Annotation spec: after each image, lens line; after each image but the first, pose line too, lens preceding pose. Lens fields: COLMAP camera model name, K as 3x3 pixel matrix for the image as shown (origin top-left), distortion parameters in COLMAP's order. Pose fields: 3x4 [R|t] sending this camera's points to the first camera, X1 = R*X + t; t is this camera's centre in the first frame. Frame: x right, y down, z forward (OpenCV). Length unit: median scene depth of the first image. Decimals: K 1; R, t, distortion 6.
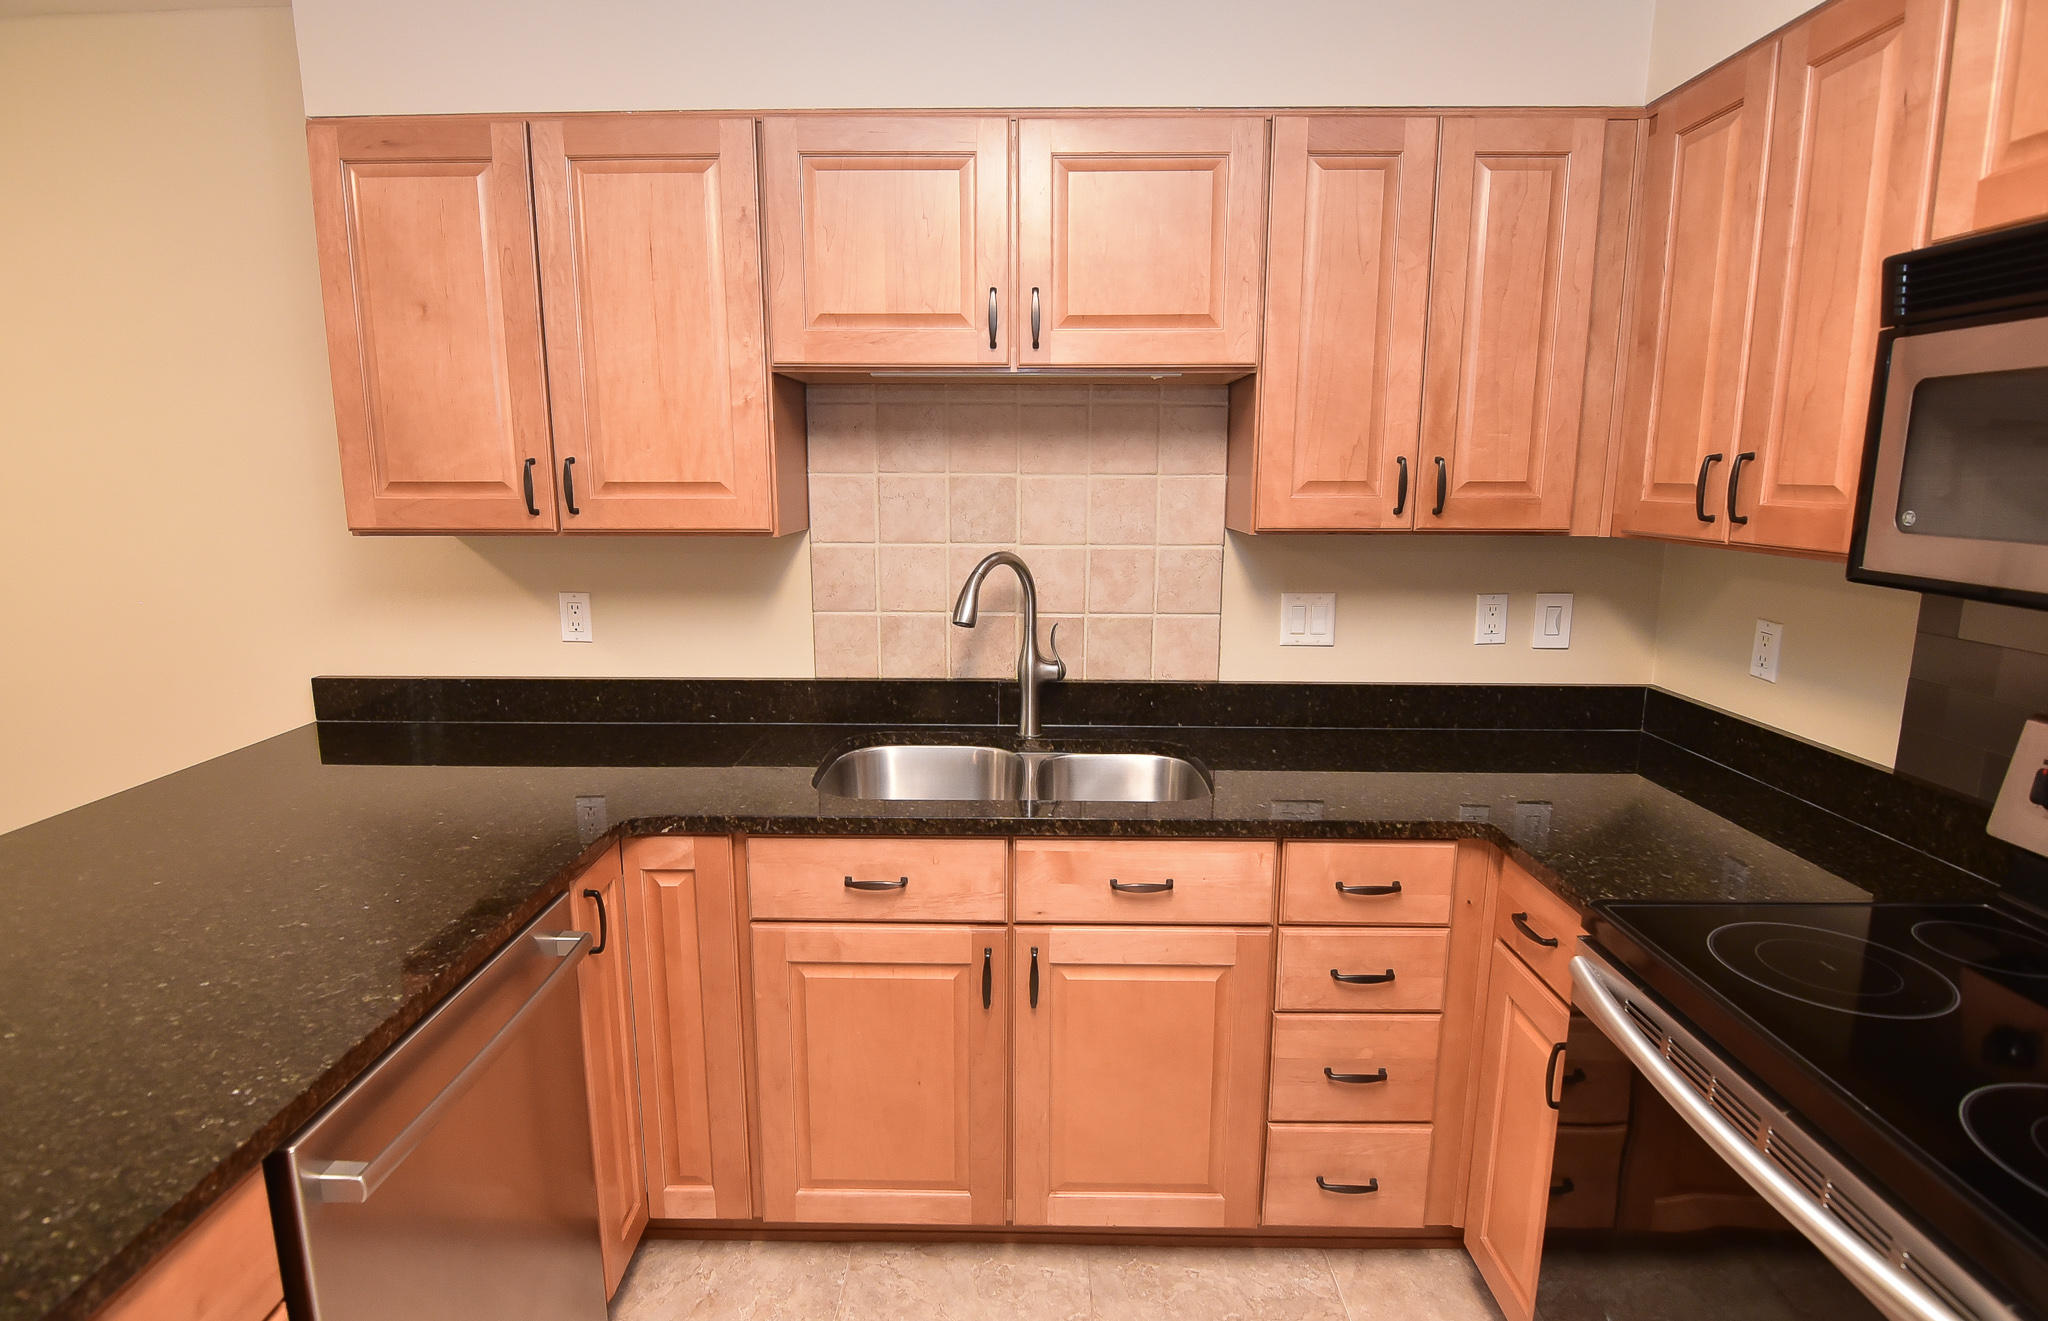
lens RADIAL K [[1012.4, 0, 1024.0], [0, 1012.4, 660.5], [0, 0, 1]] dist [-0.004067, -0.015645]
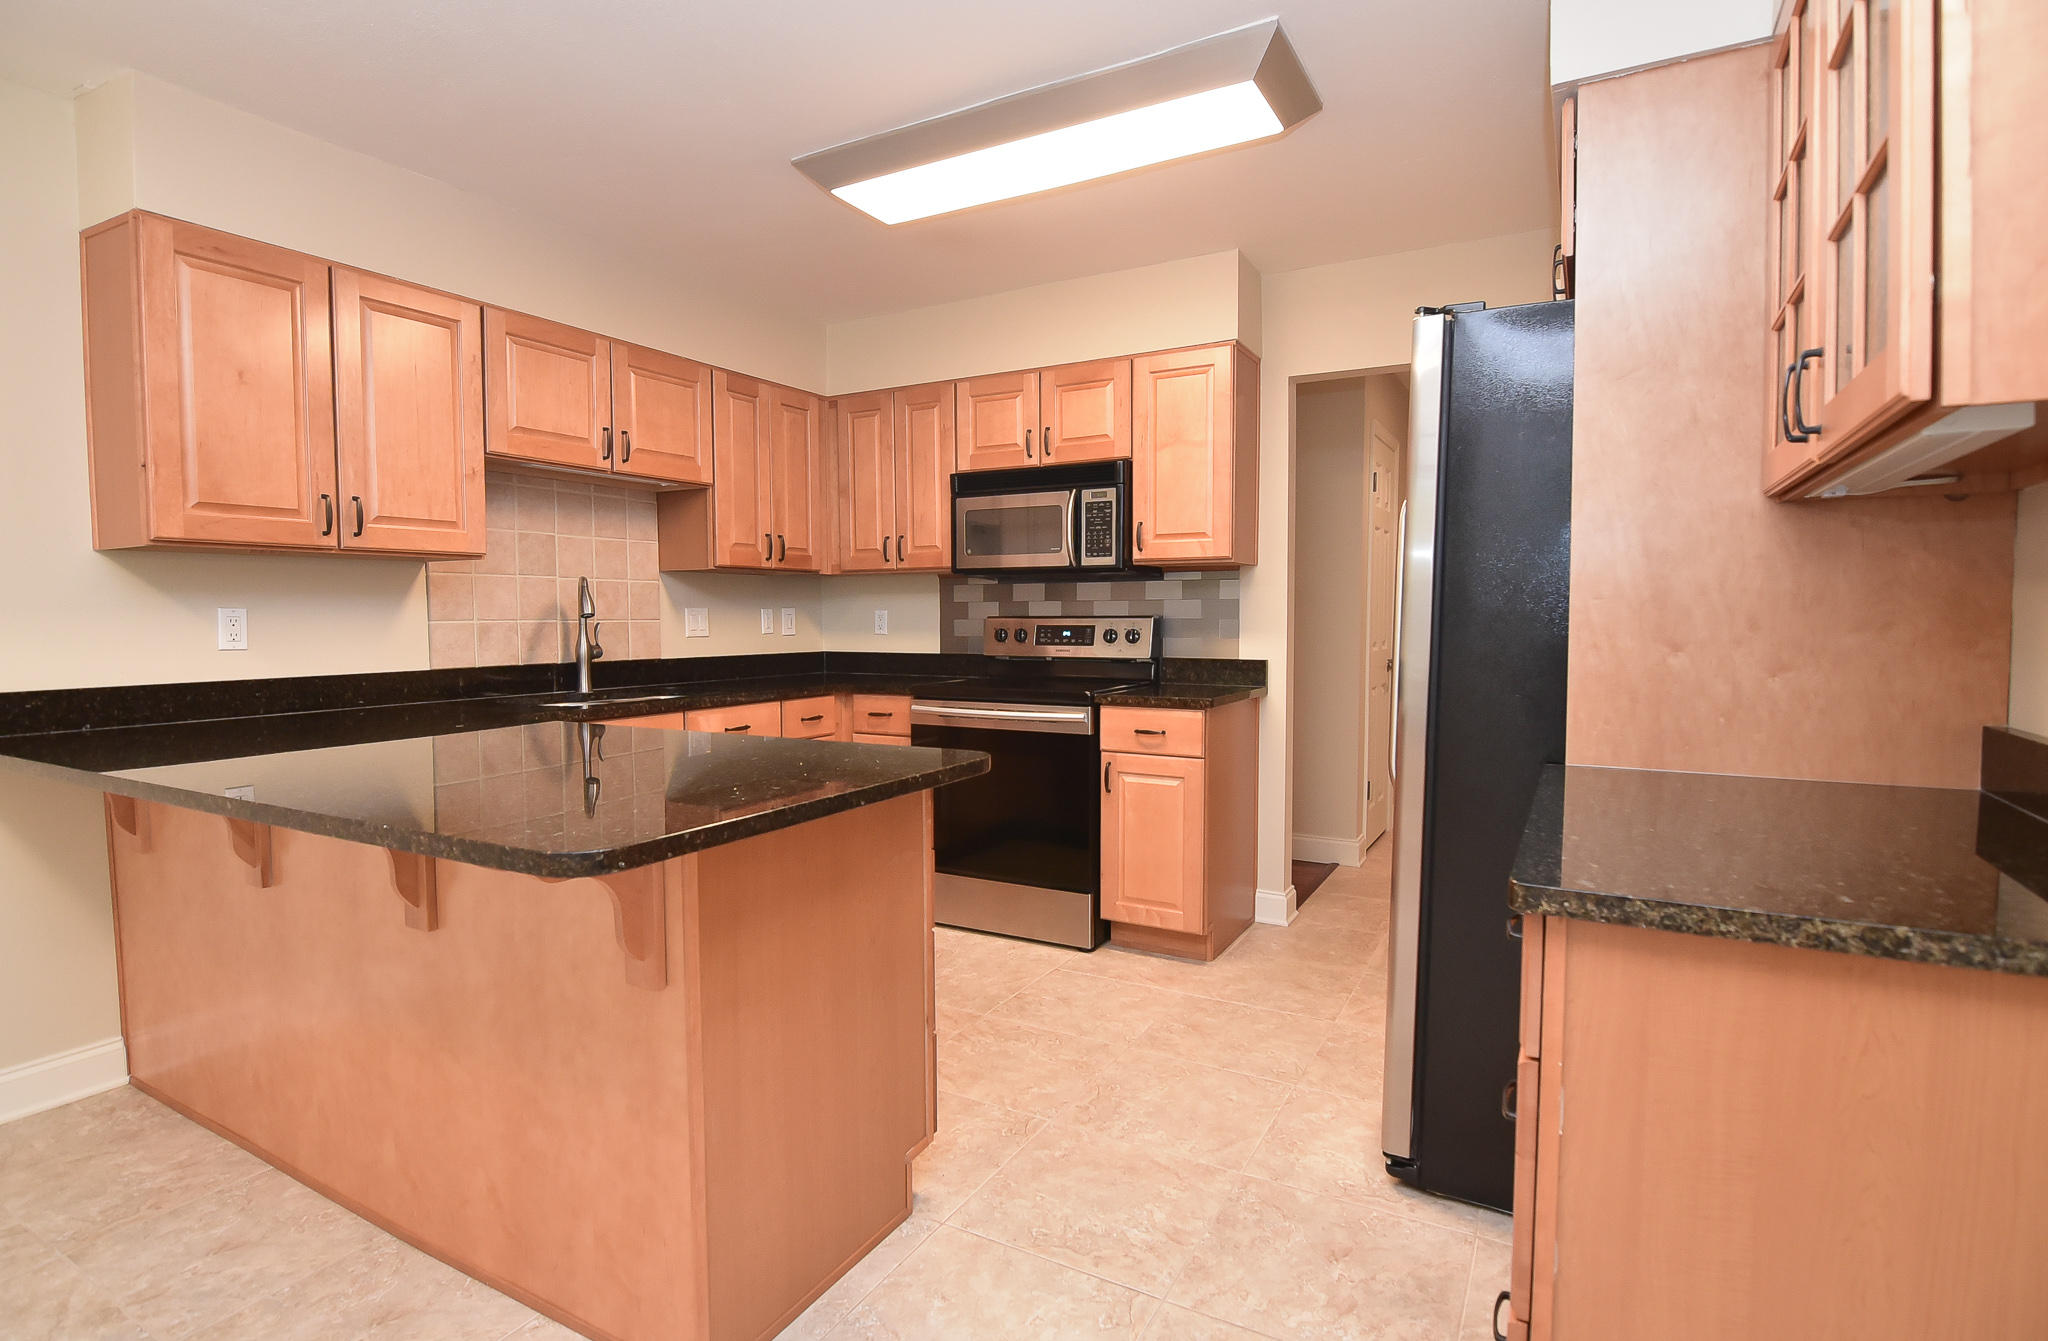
lens RADIAL K [[1003.9, 0, 1019.4], [0, 1003.9, 681.6], [0, 0, 1]] dist [-0.001800, -0.016561]
pose [[0.475012, -0.064063, 0.877644, -1.266189], [0.166162, 0.985935, -0.017965, 0.236260], [-0.864149, 0.154365, 0.478976, -0.435672]]
